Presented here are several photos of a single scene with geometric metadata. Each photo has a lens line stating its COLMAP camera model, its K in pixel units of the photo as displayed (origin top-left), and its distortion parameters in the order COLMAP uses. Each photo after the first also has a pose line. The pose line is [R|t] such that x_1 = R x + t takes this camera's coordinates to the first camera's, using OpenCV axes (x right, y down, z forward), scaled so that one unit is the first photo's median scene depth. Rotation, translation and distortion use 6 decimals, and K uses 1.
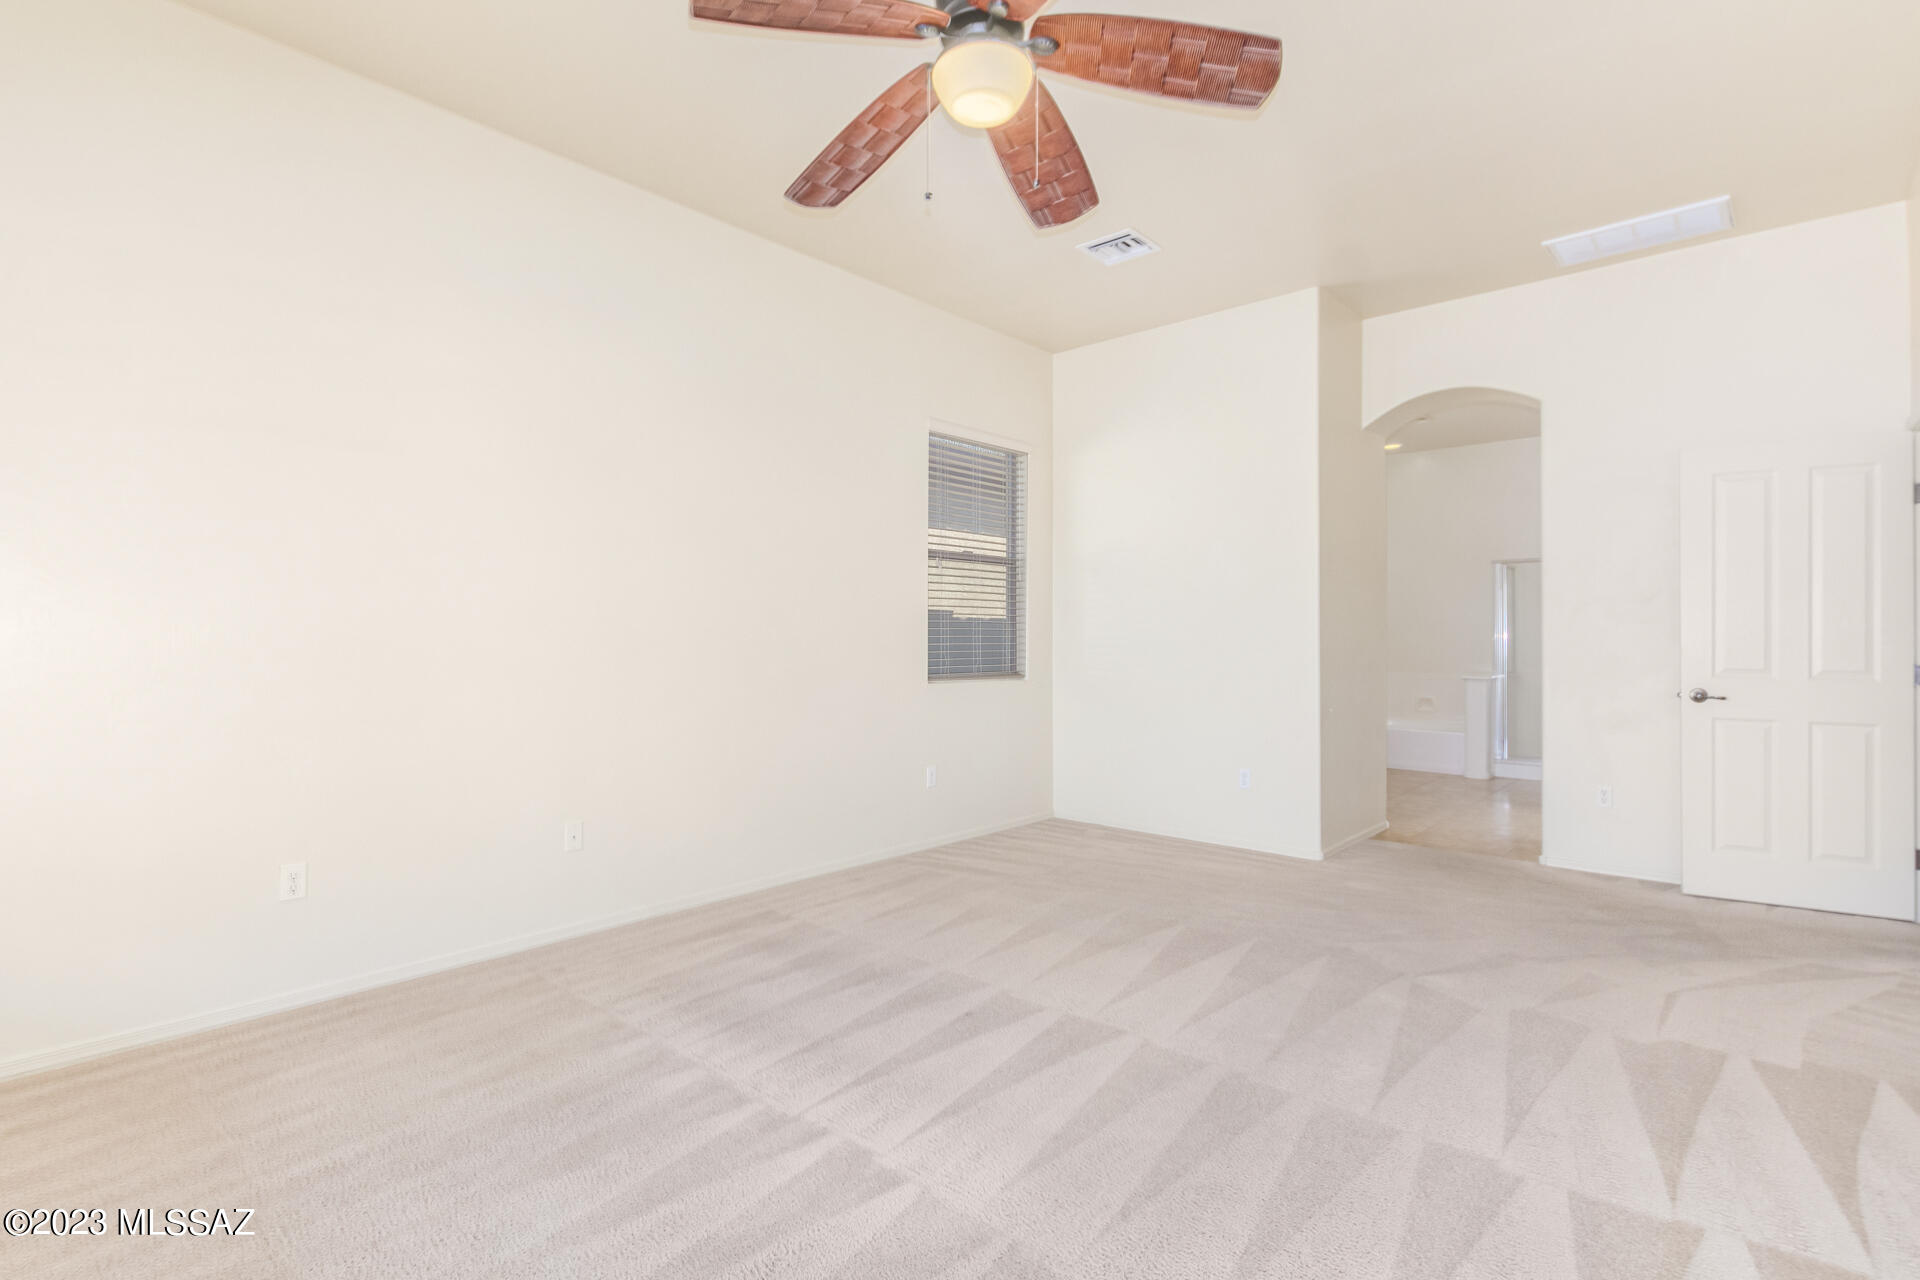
lens RADIAL K [[881.7, 0, 958.3], [0, 881.7, 644.2], [0, 0, 1]] dist [0.003196, -0.001448]
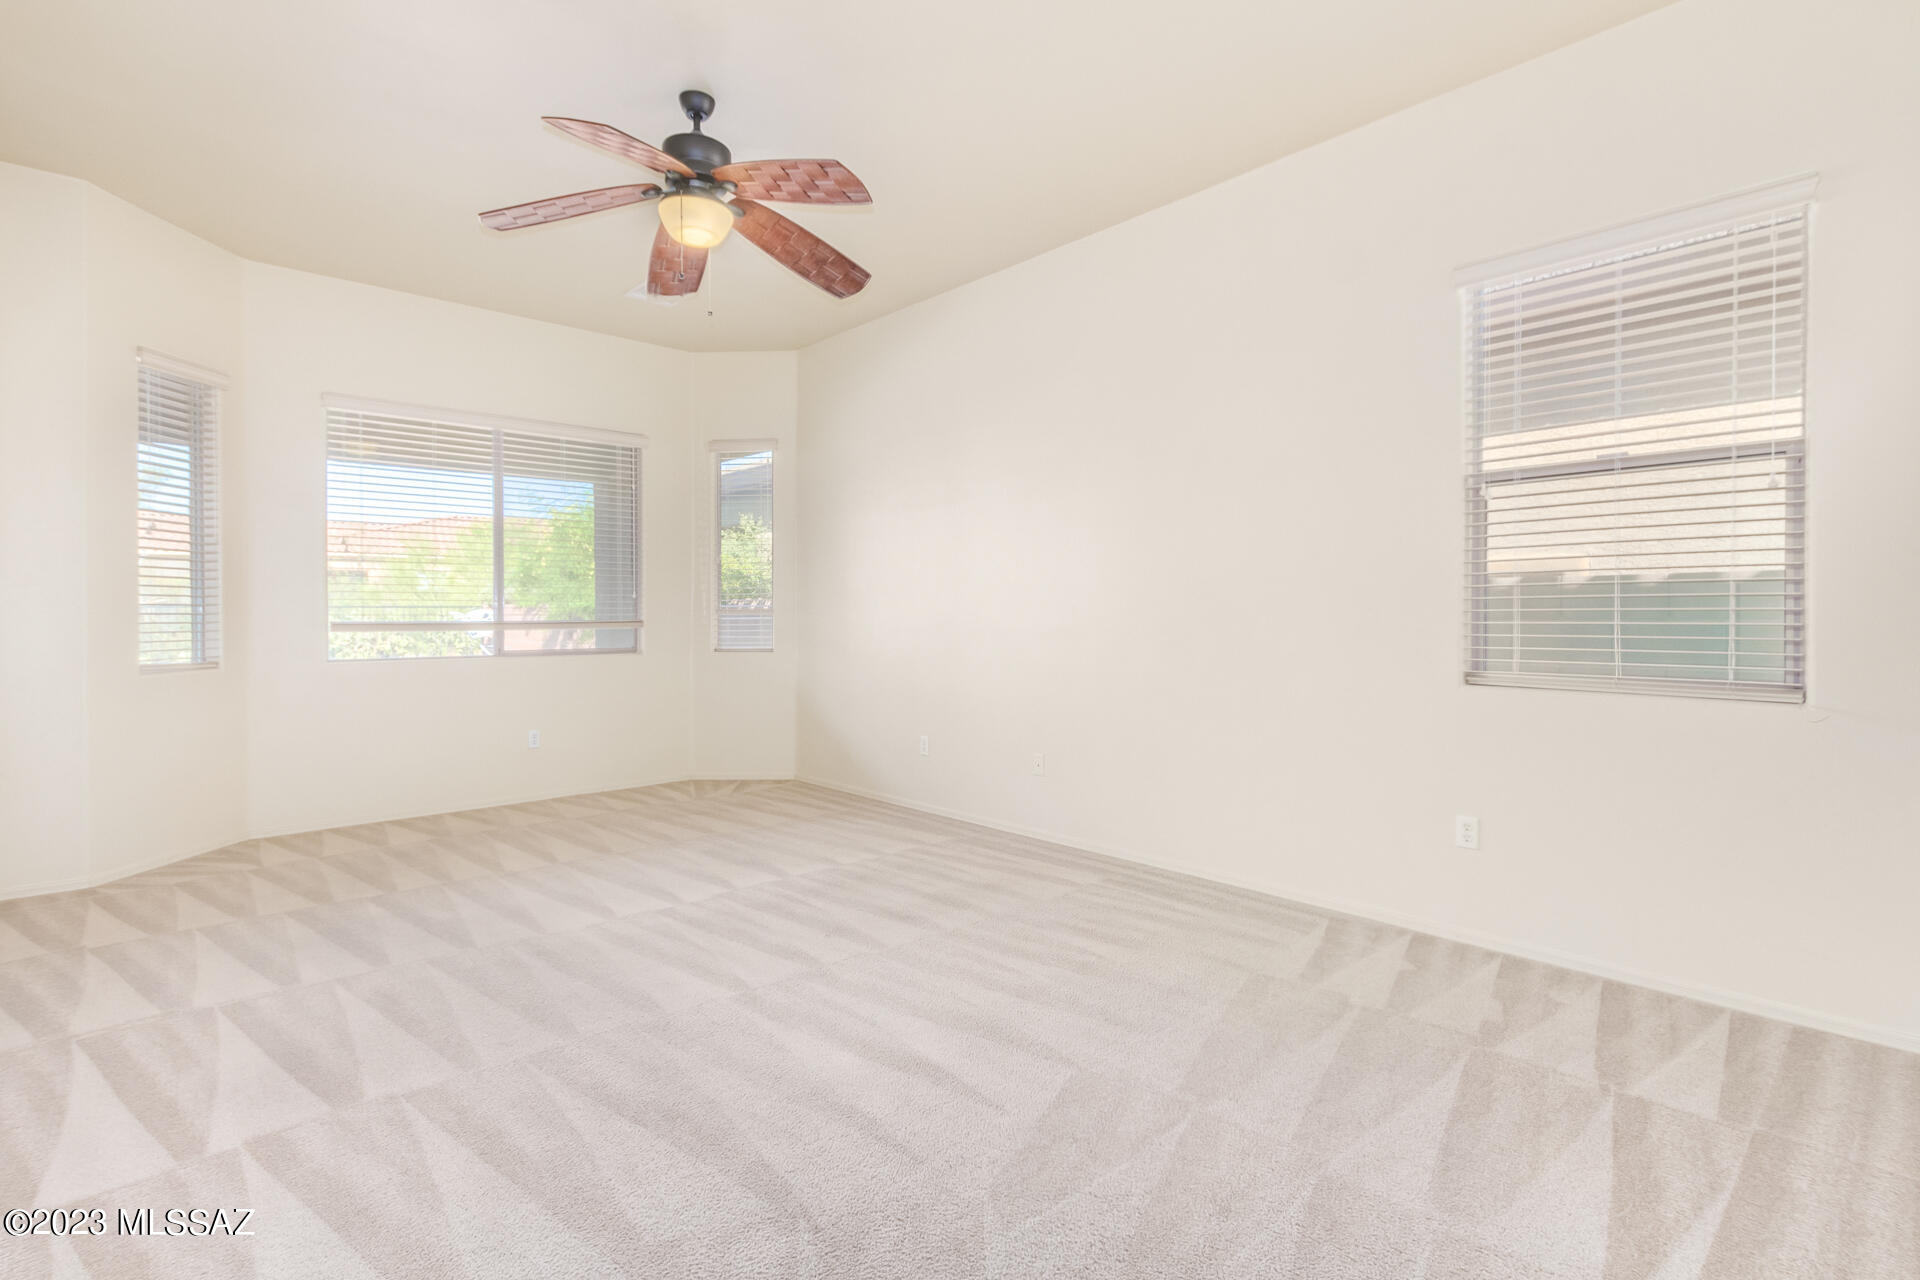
lens RADIAL K [[881.7, 0, 958.3], [0, 881.7, 644.2], [0, 0, 1]] dist [0.003196, -0.001448]
pose [[-0.080165, 0.032891, -0.996239, 0.572834], [-0.001727, 0.999449, 0.033136, -0.005940], [0.996780, 0.004377, -0.080064, 0.628819]]
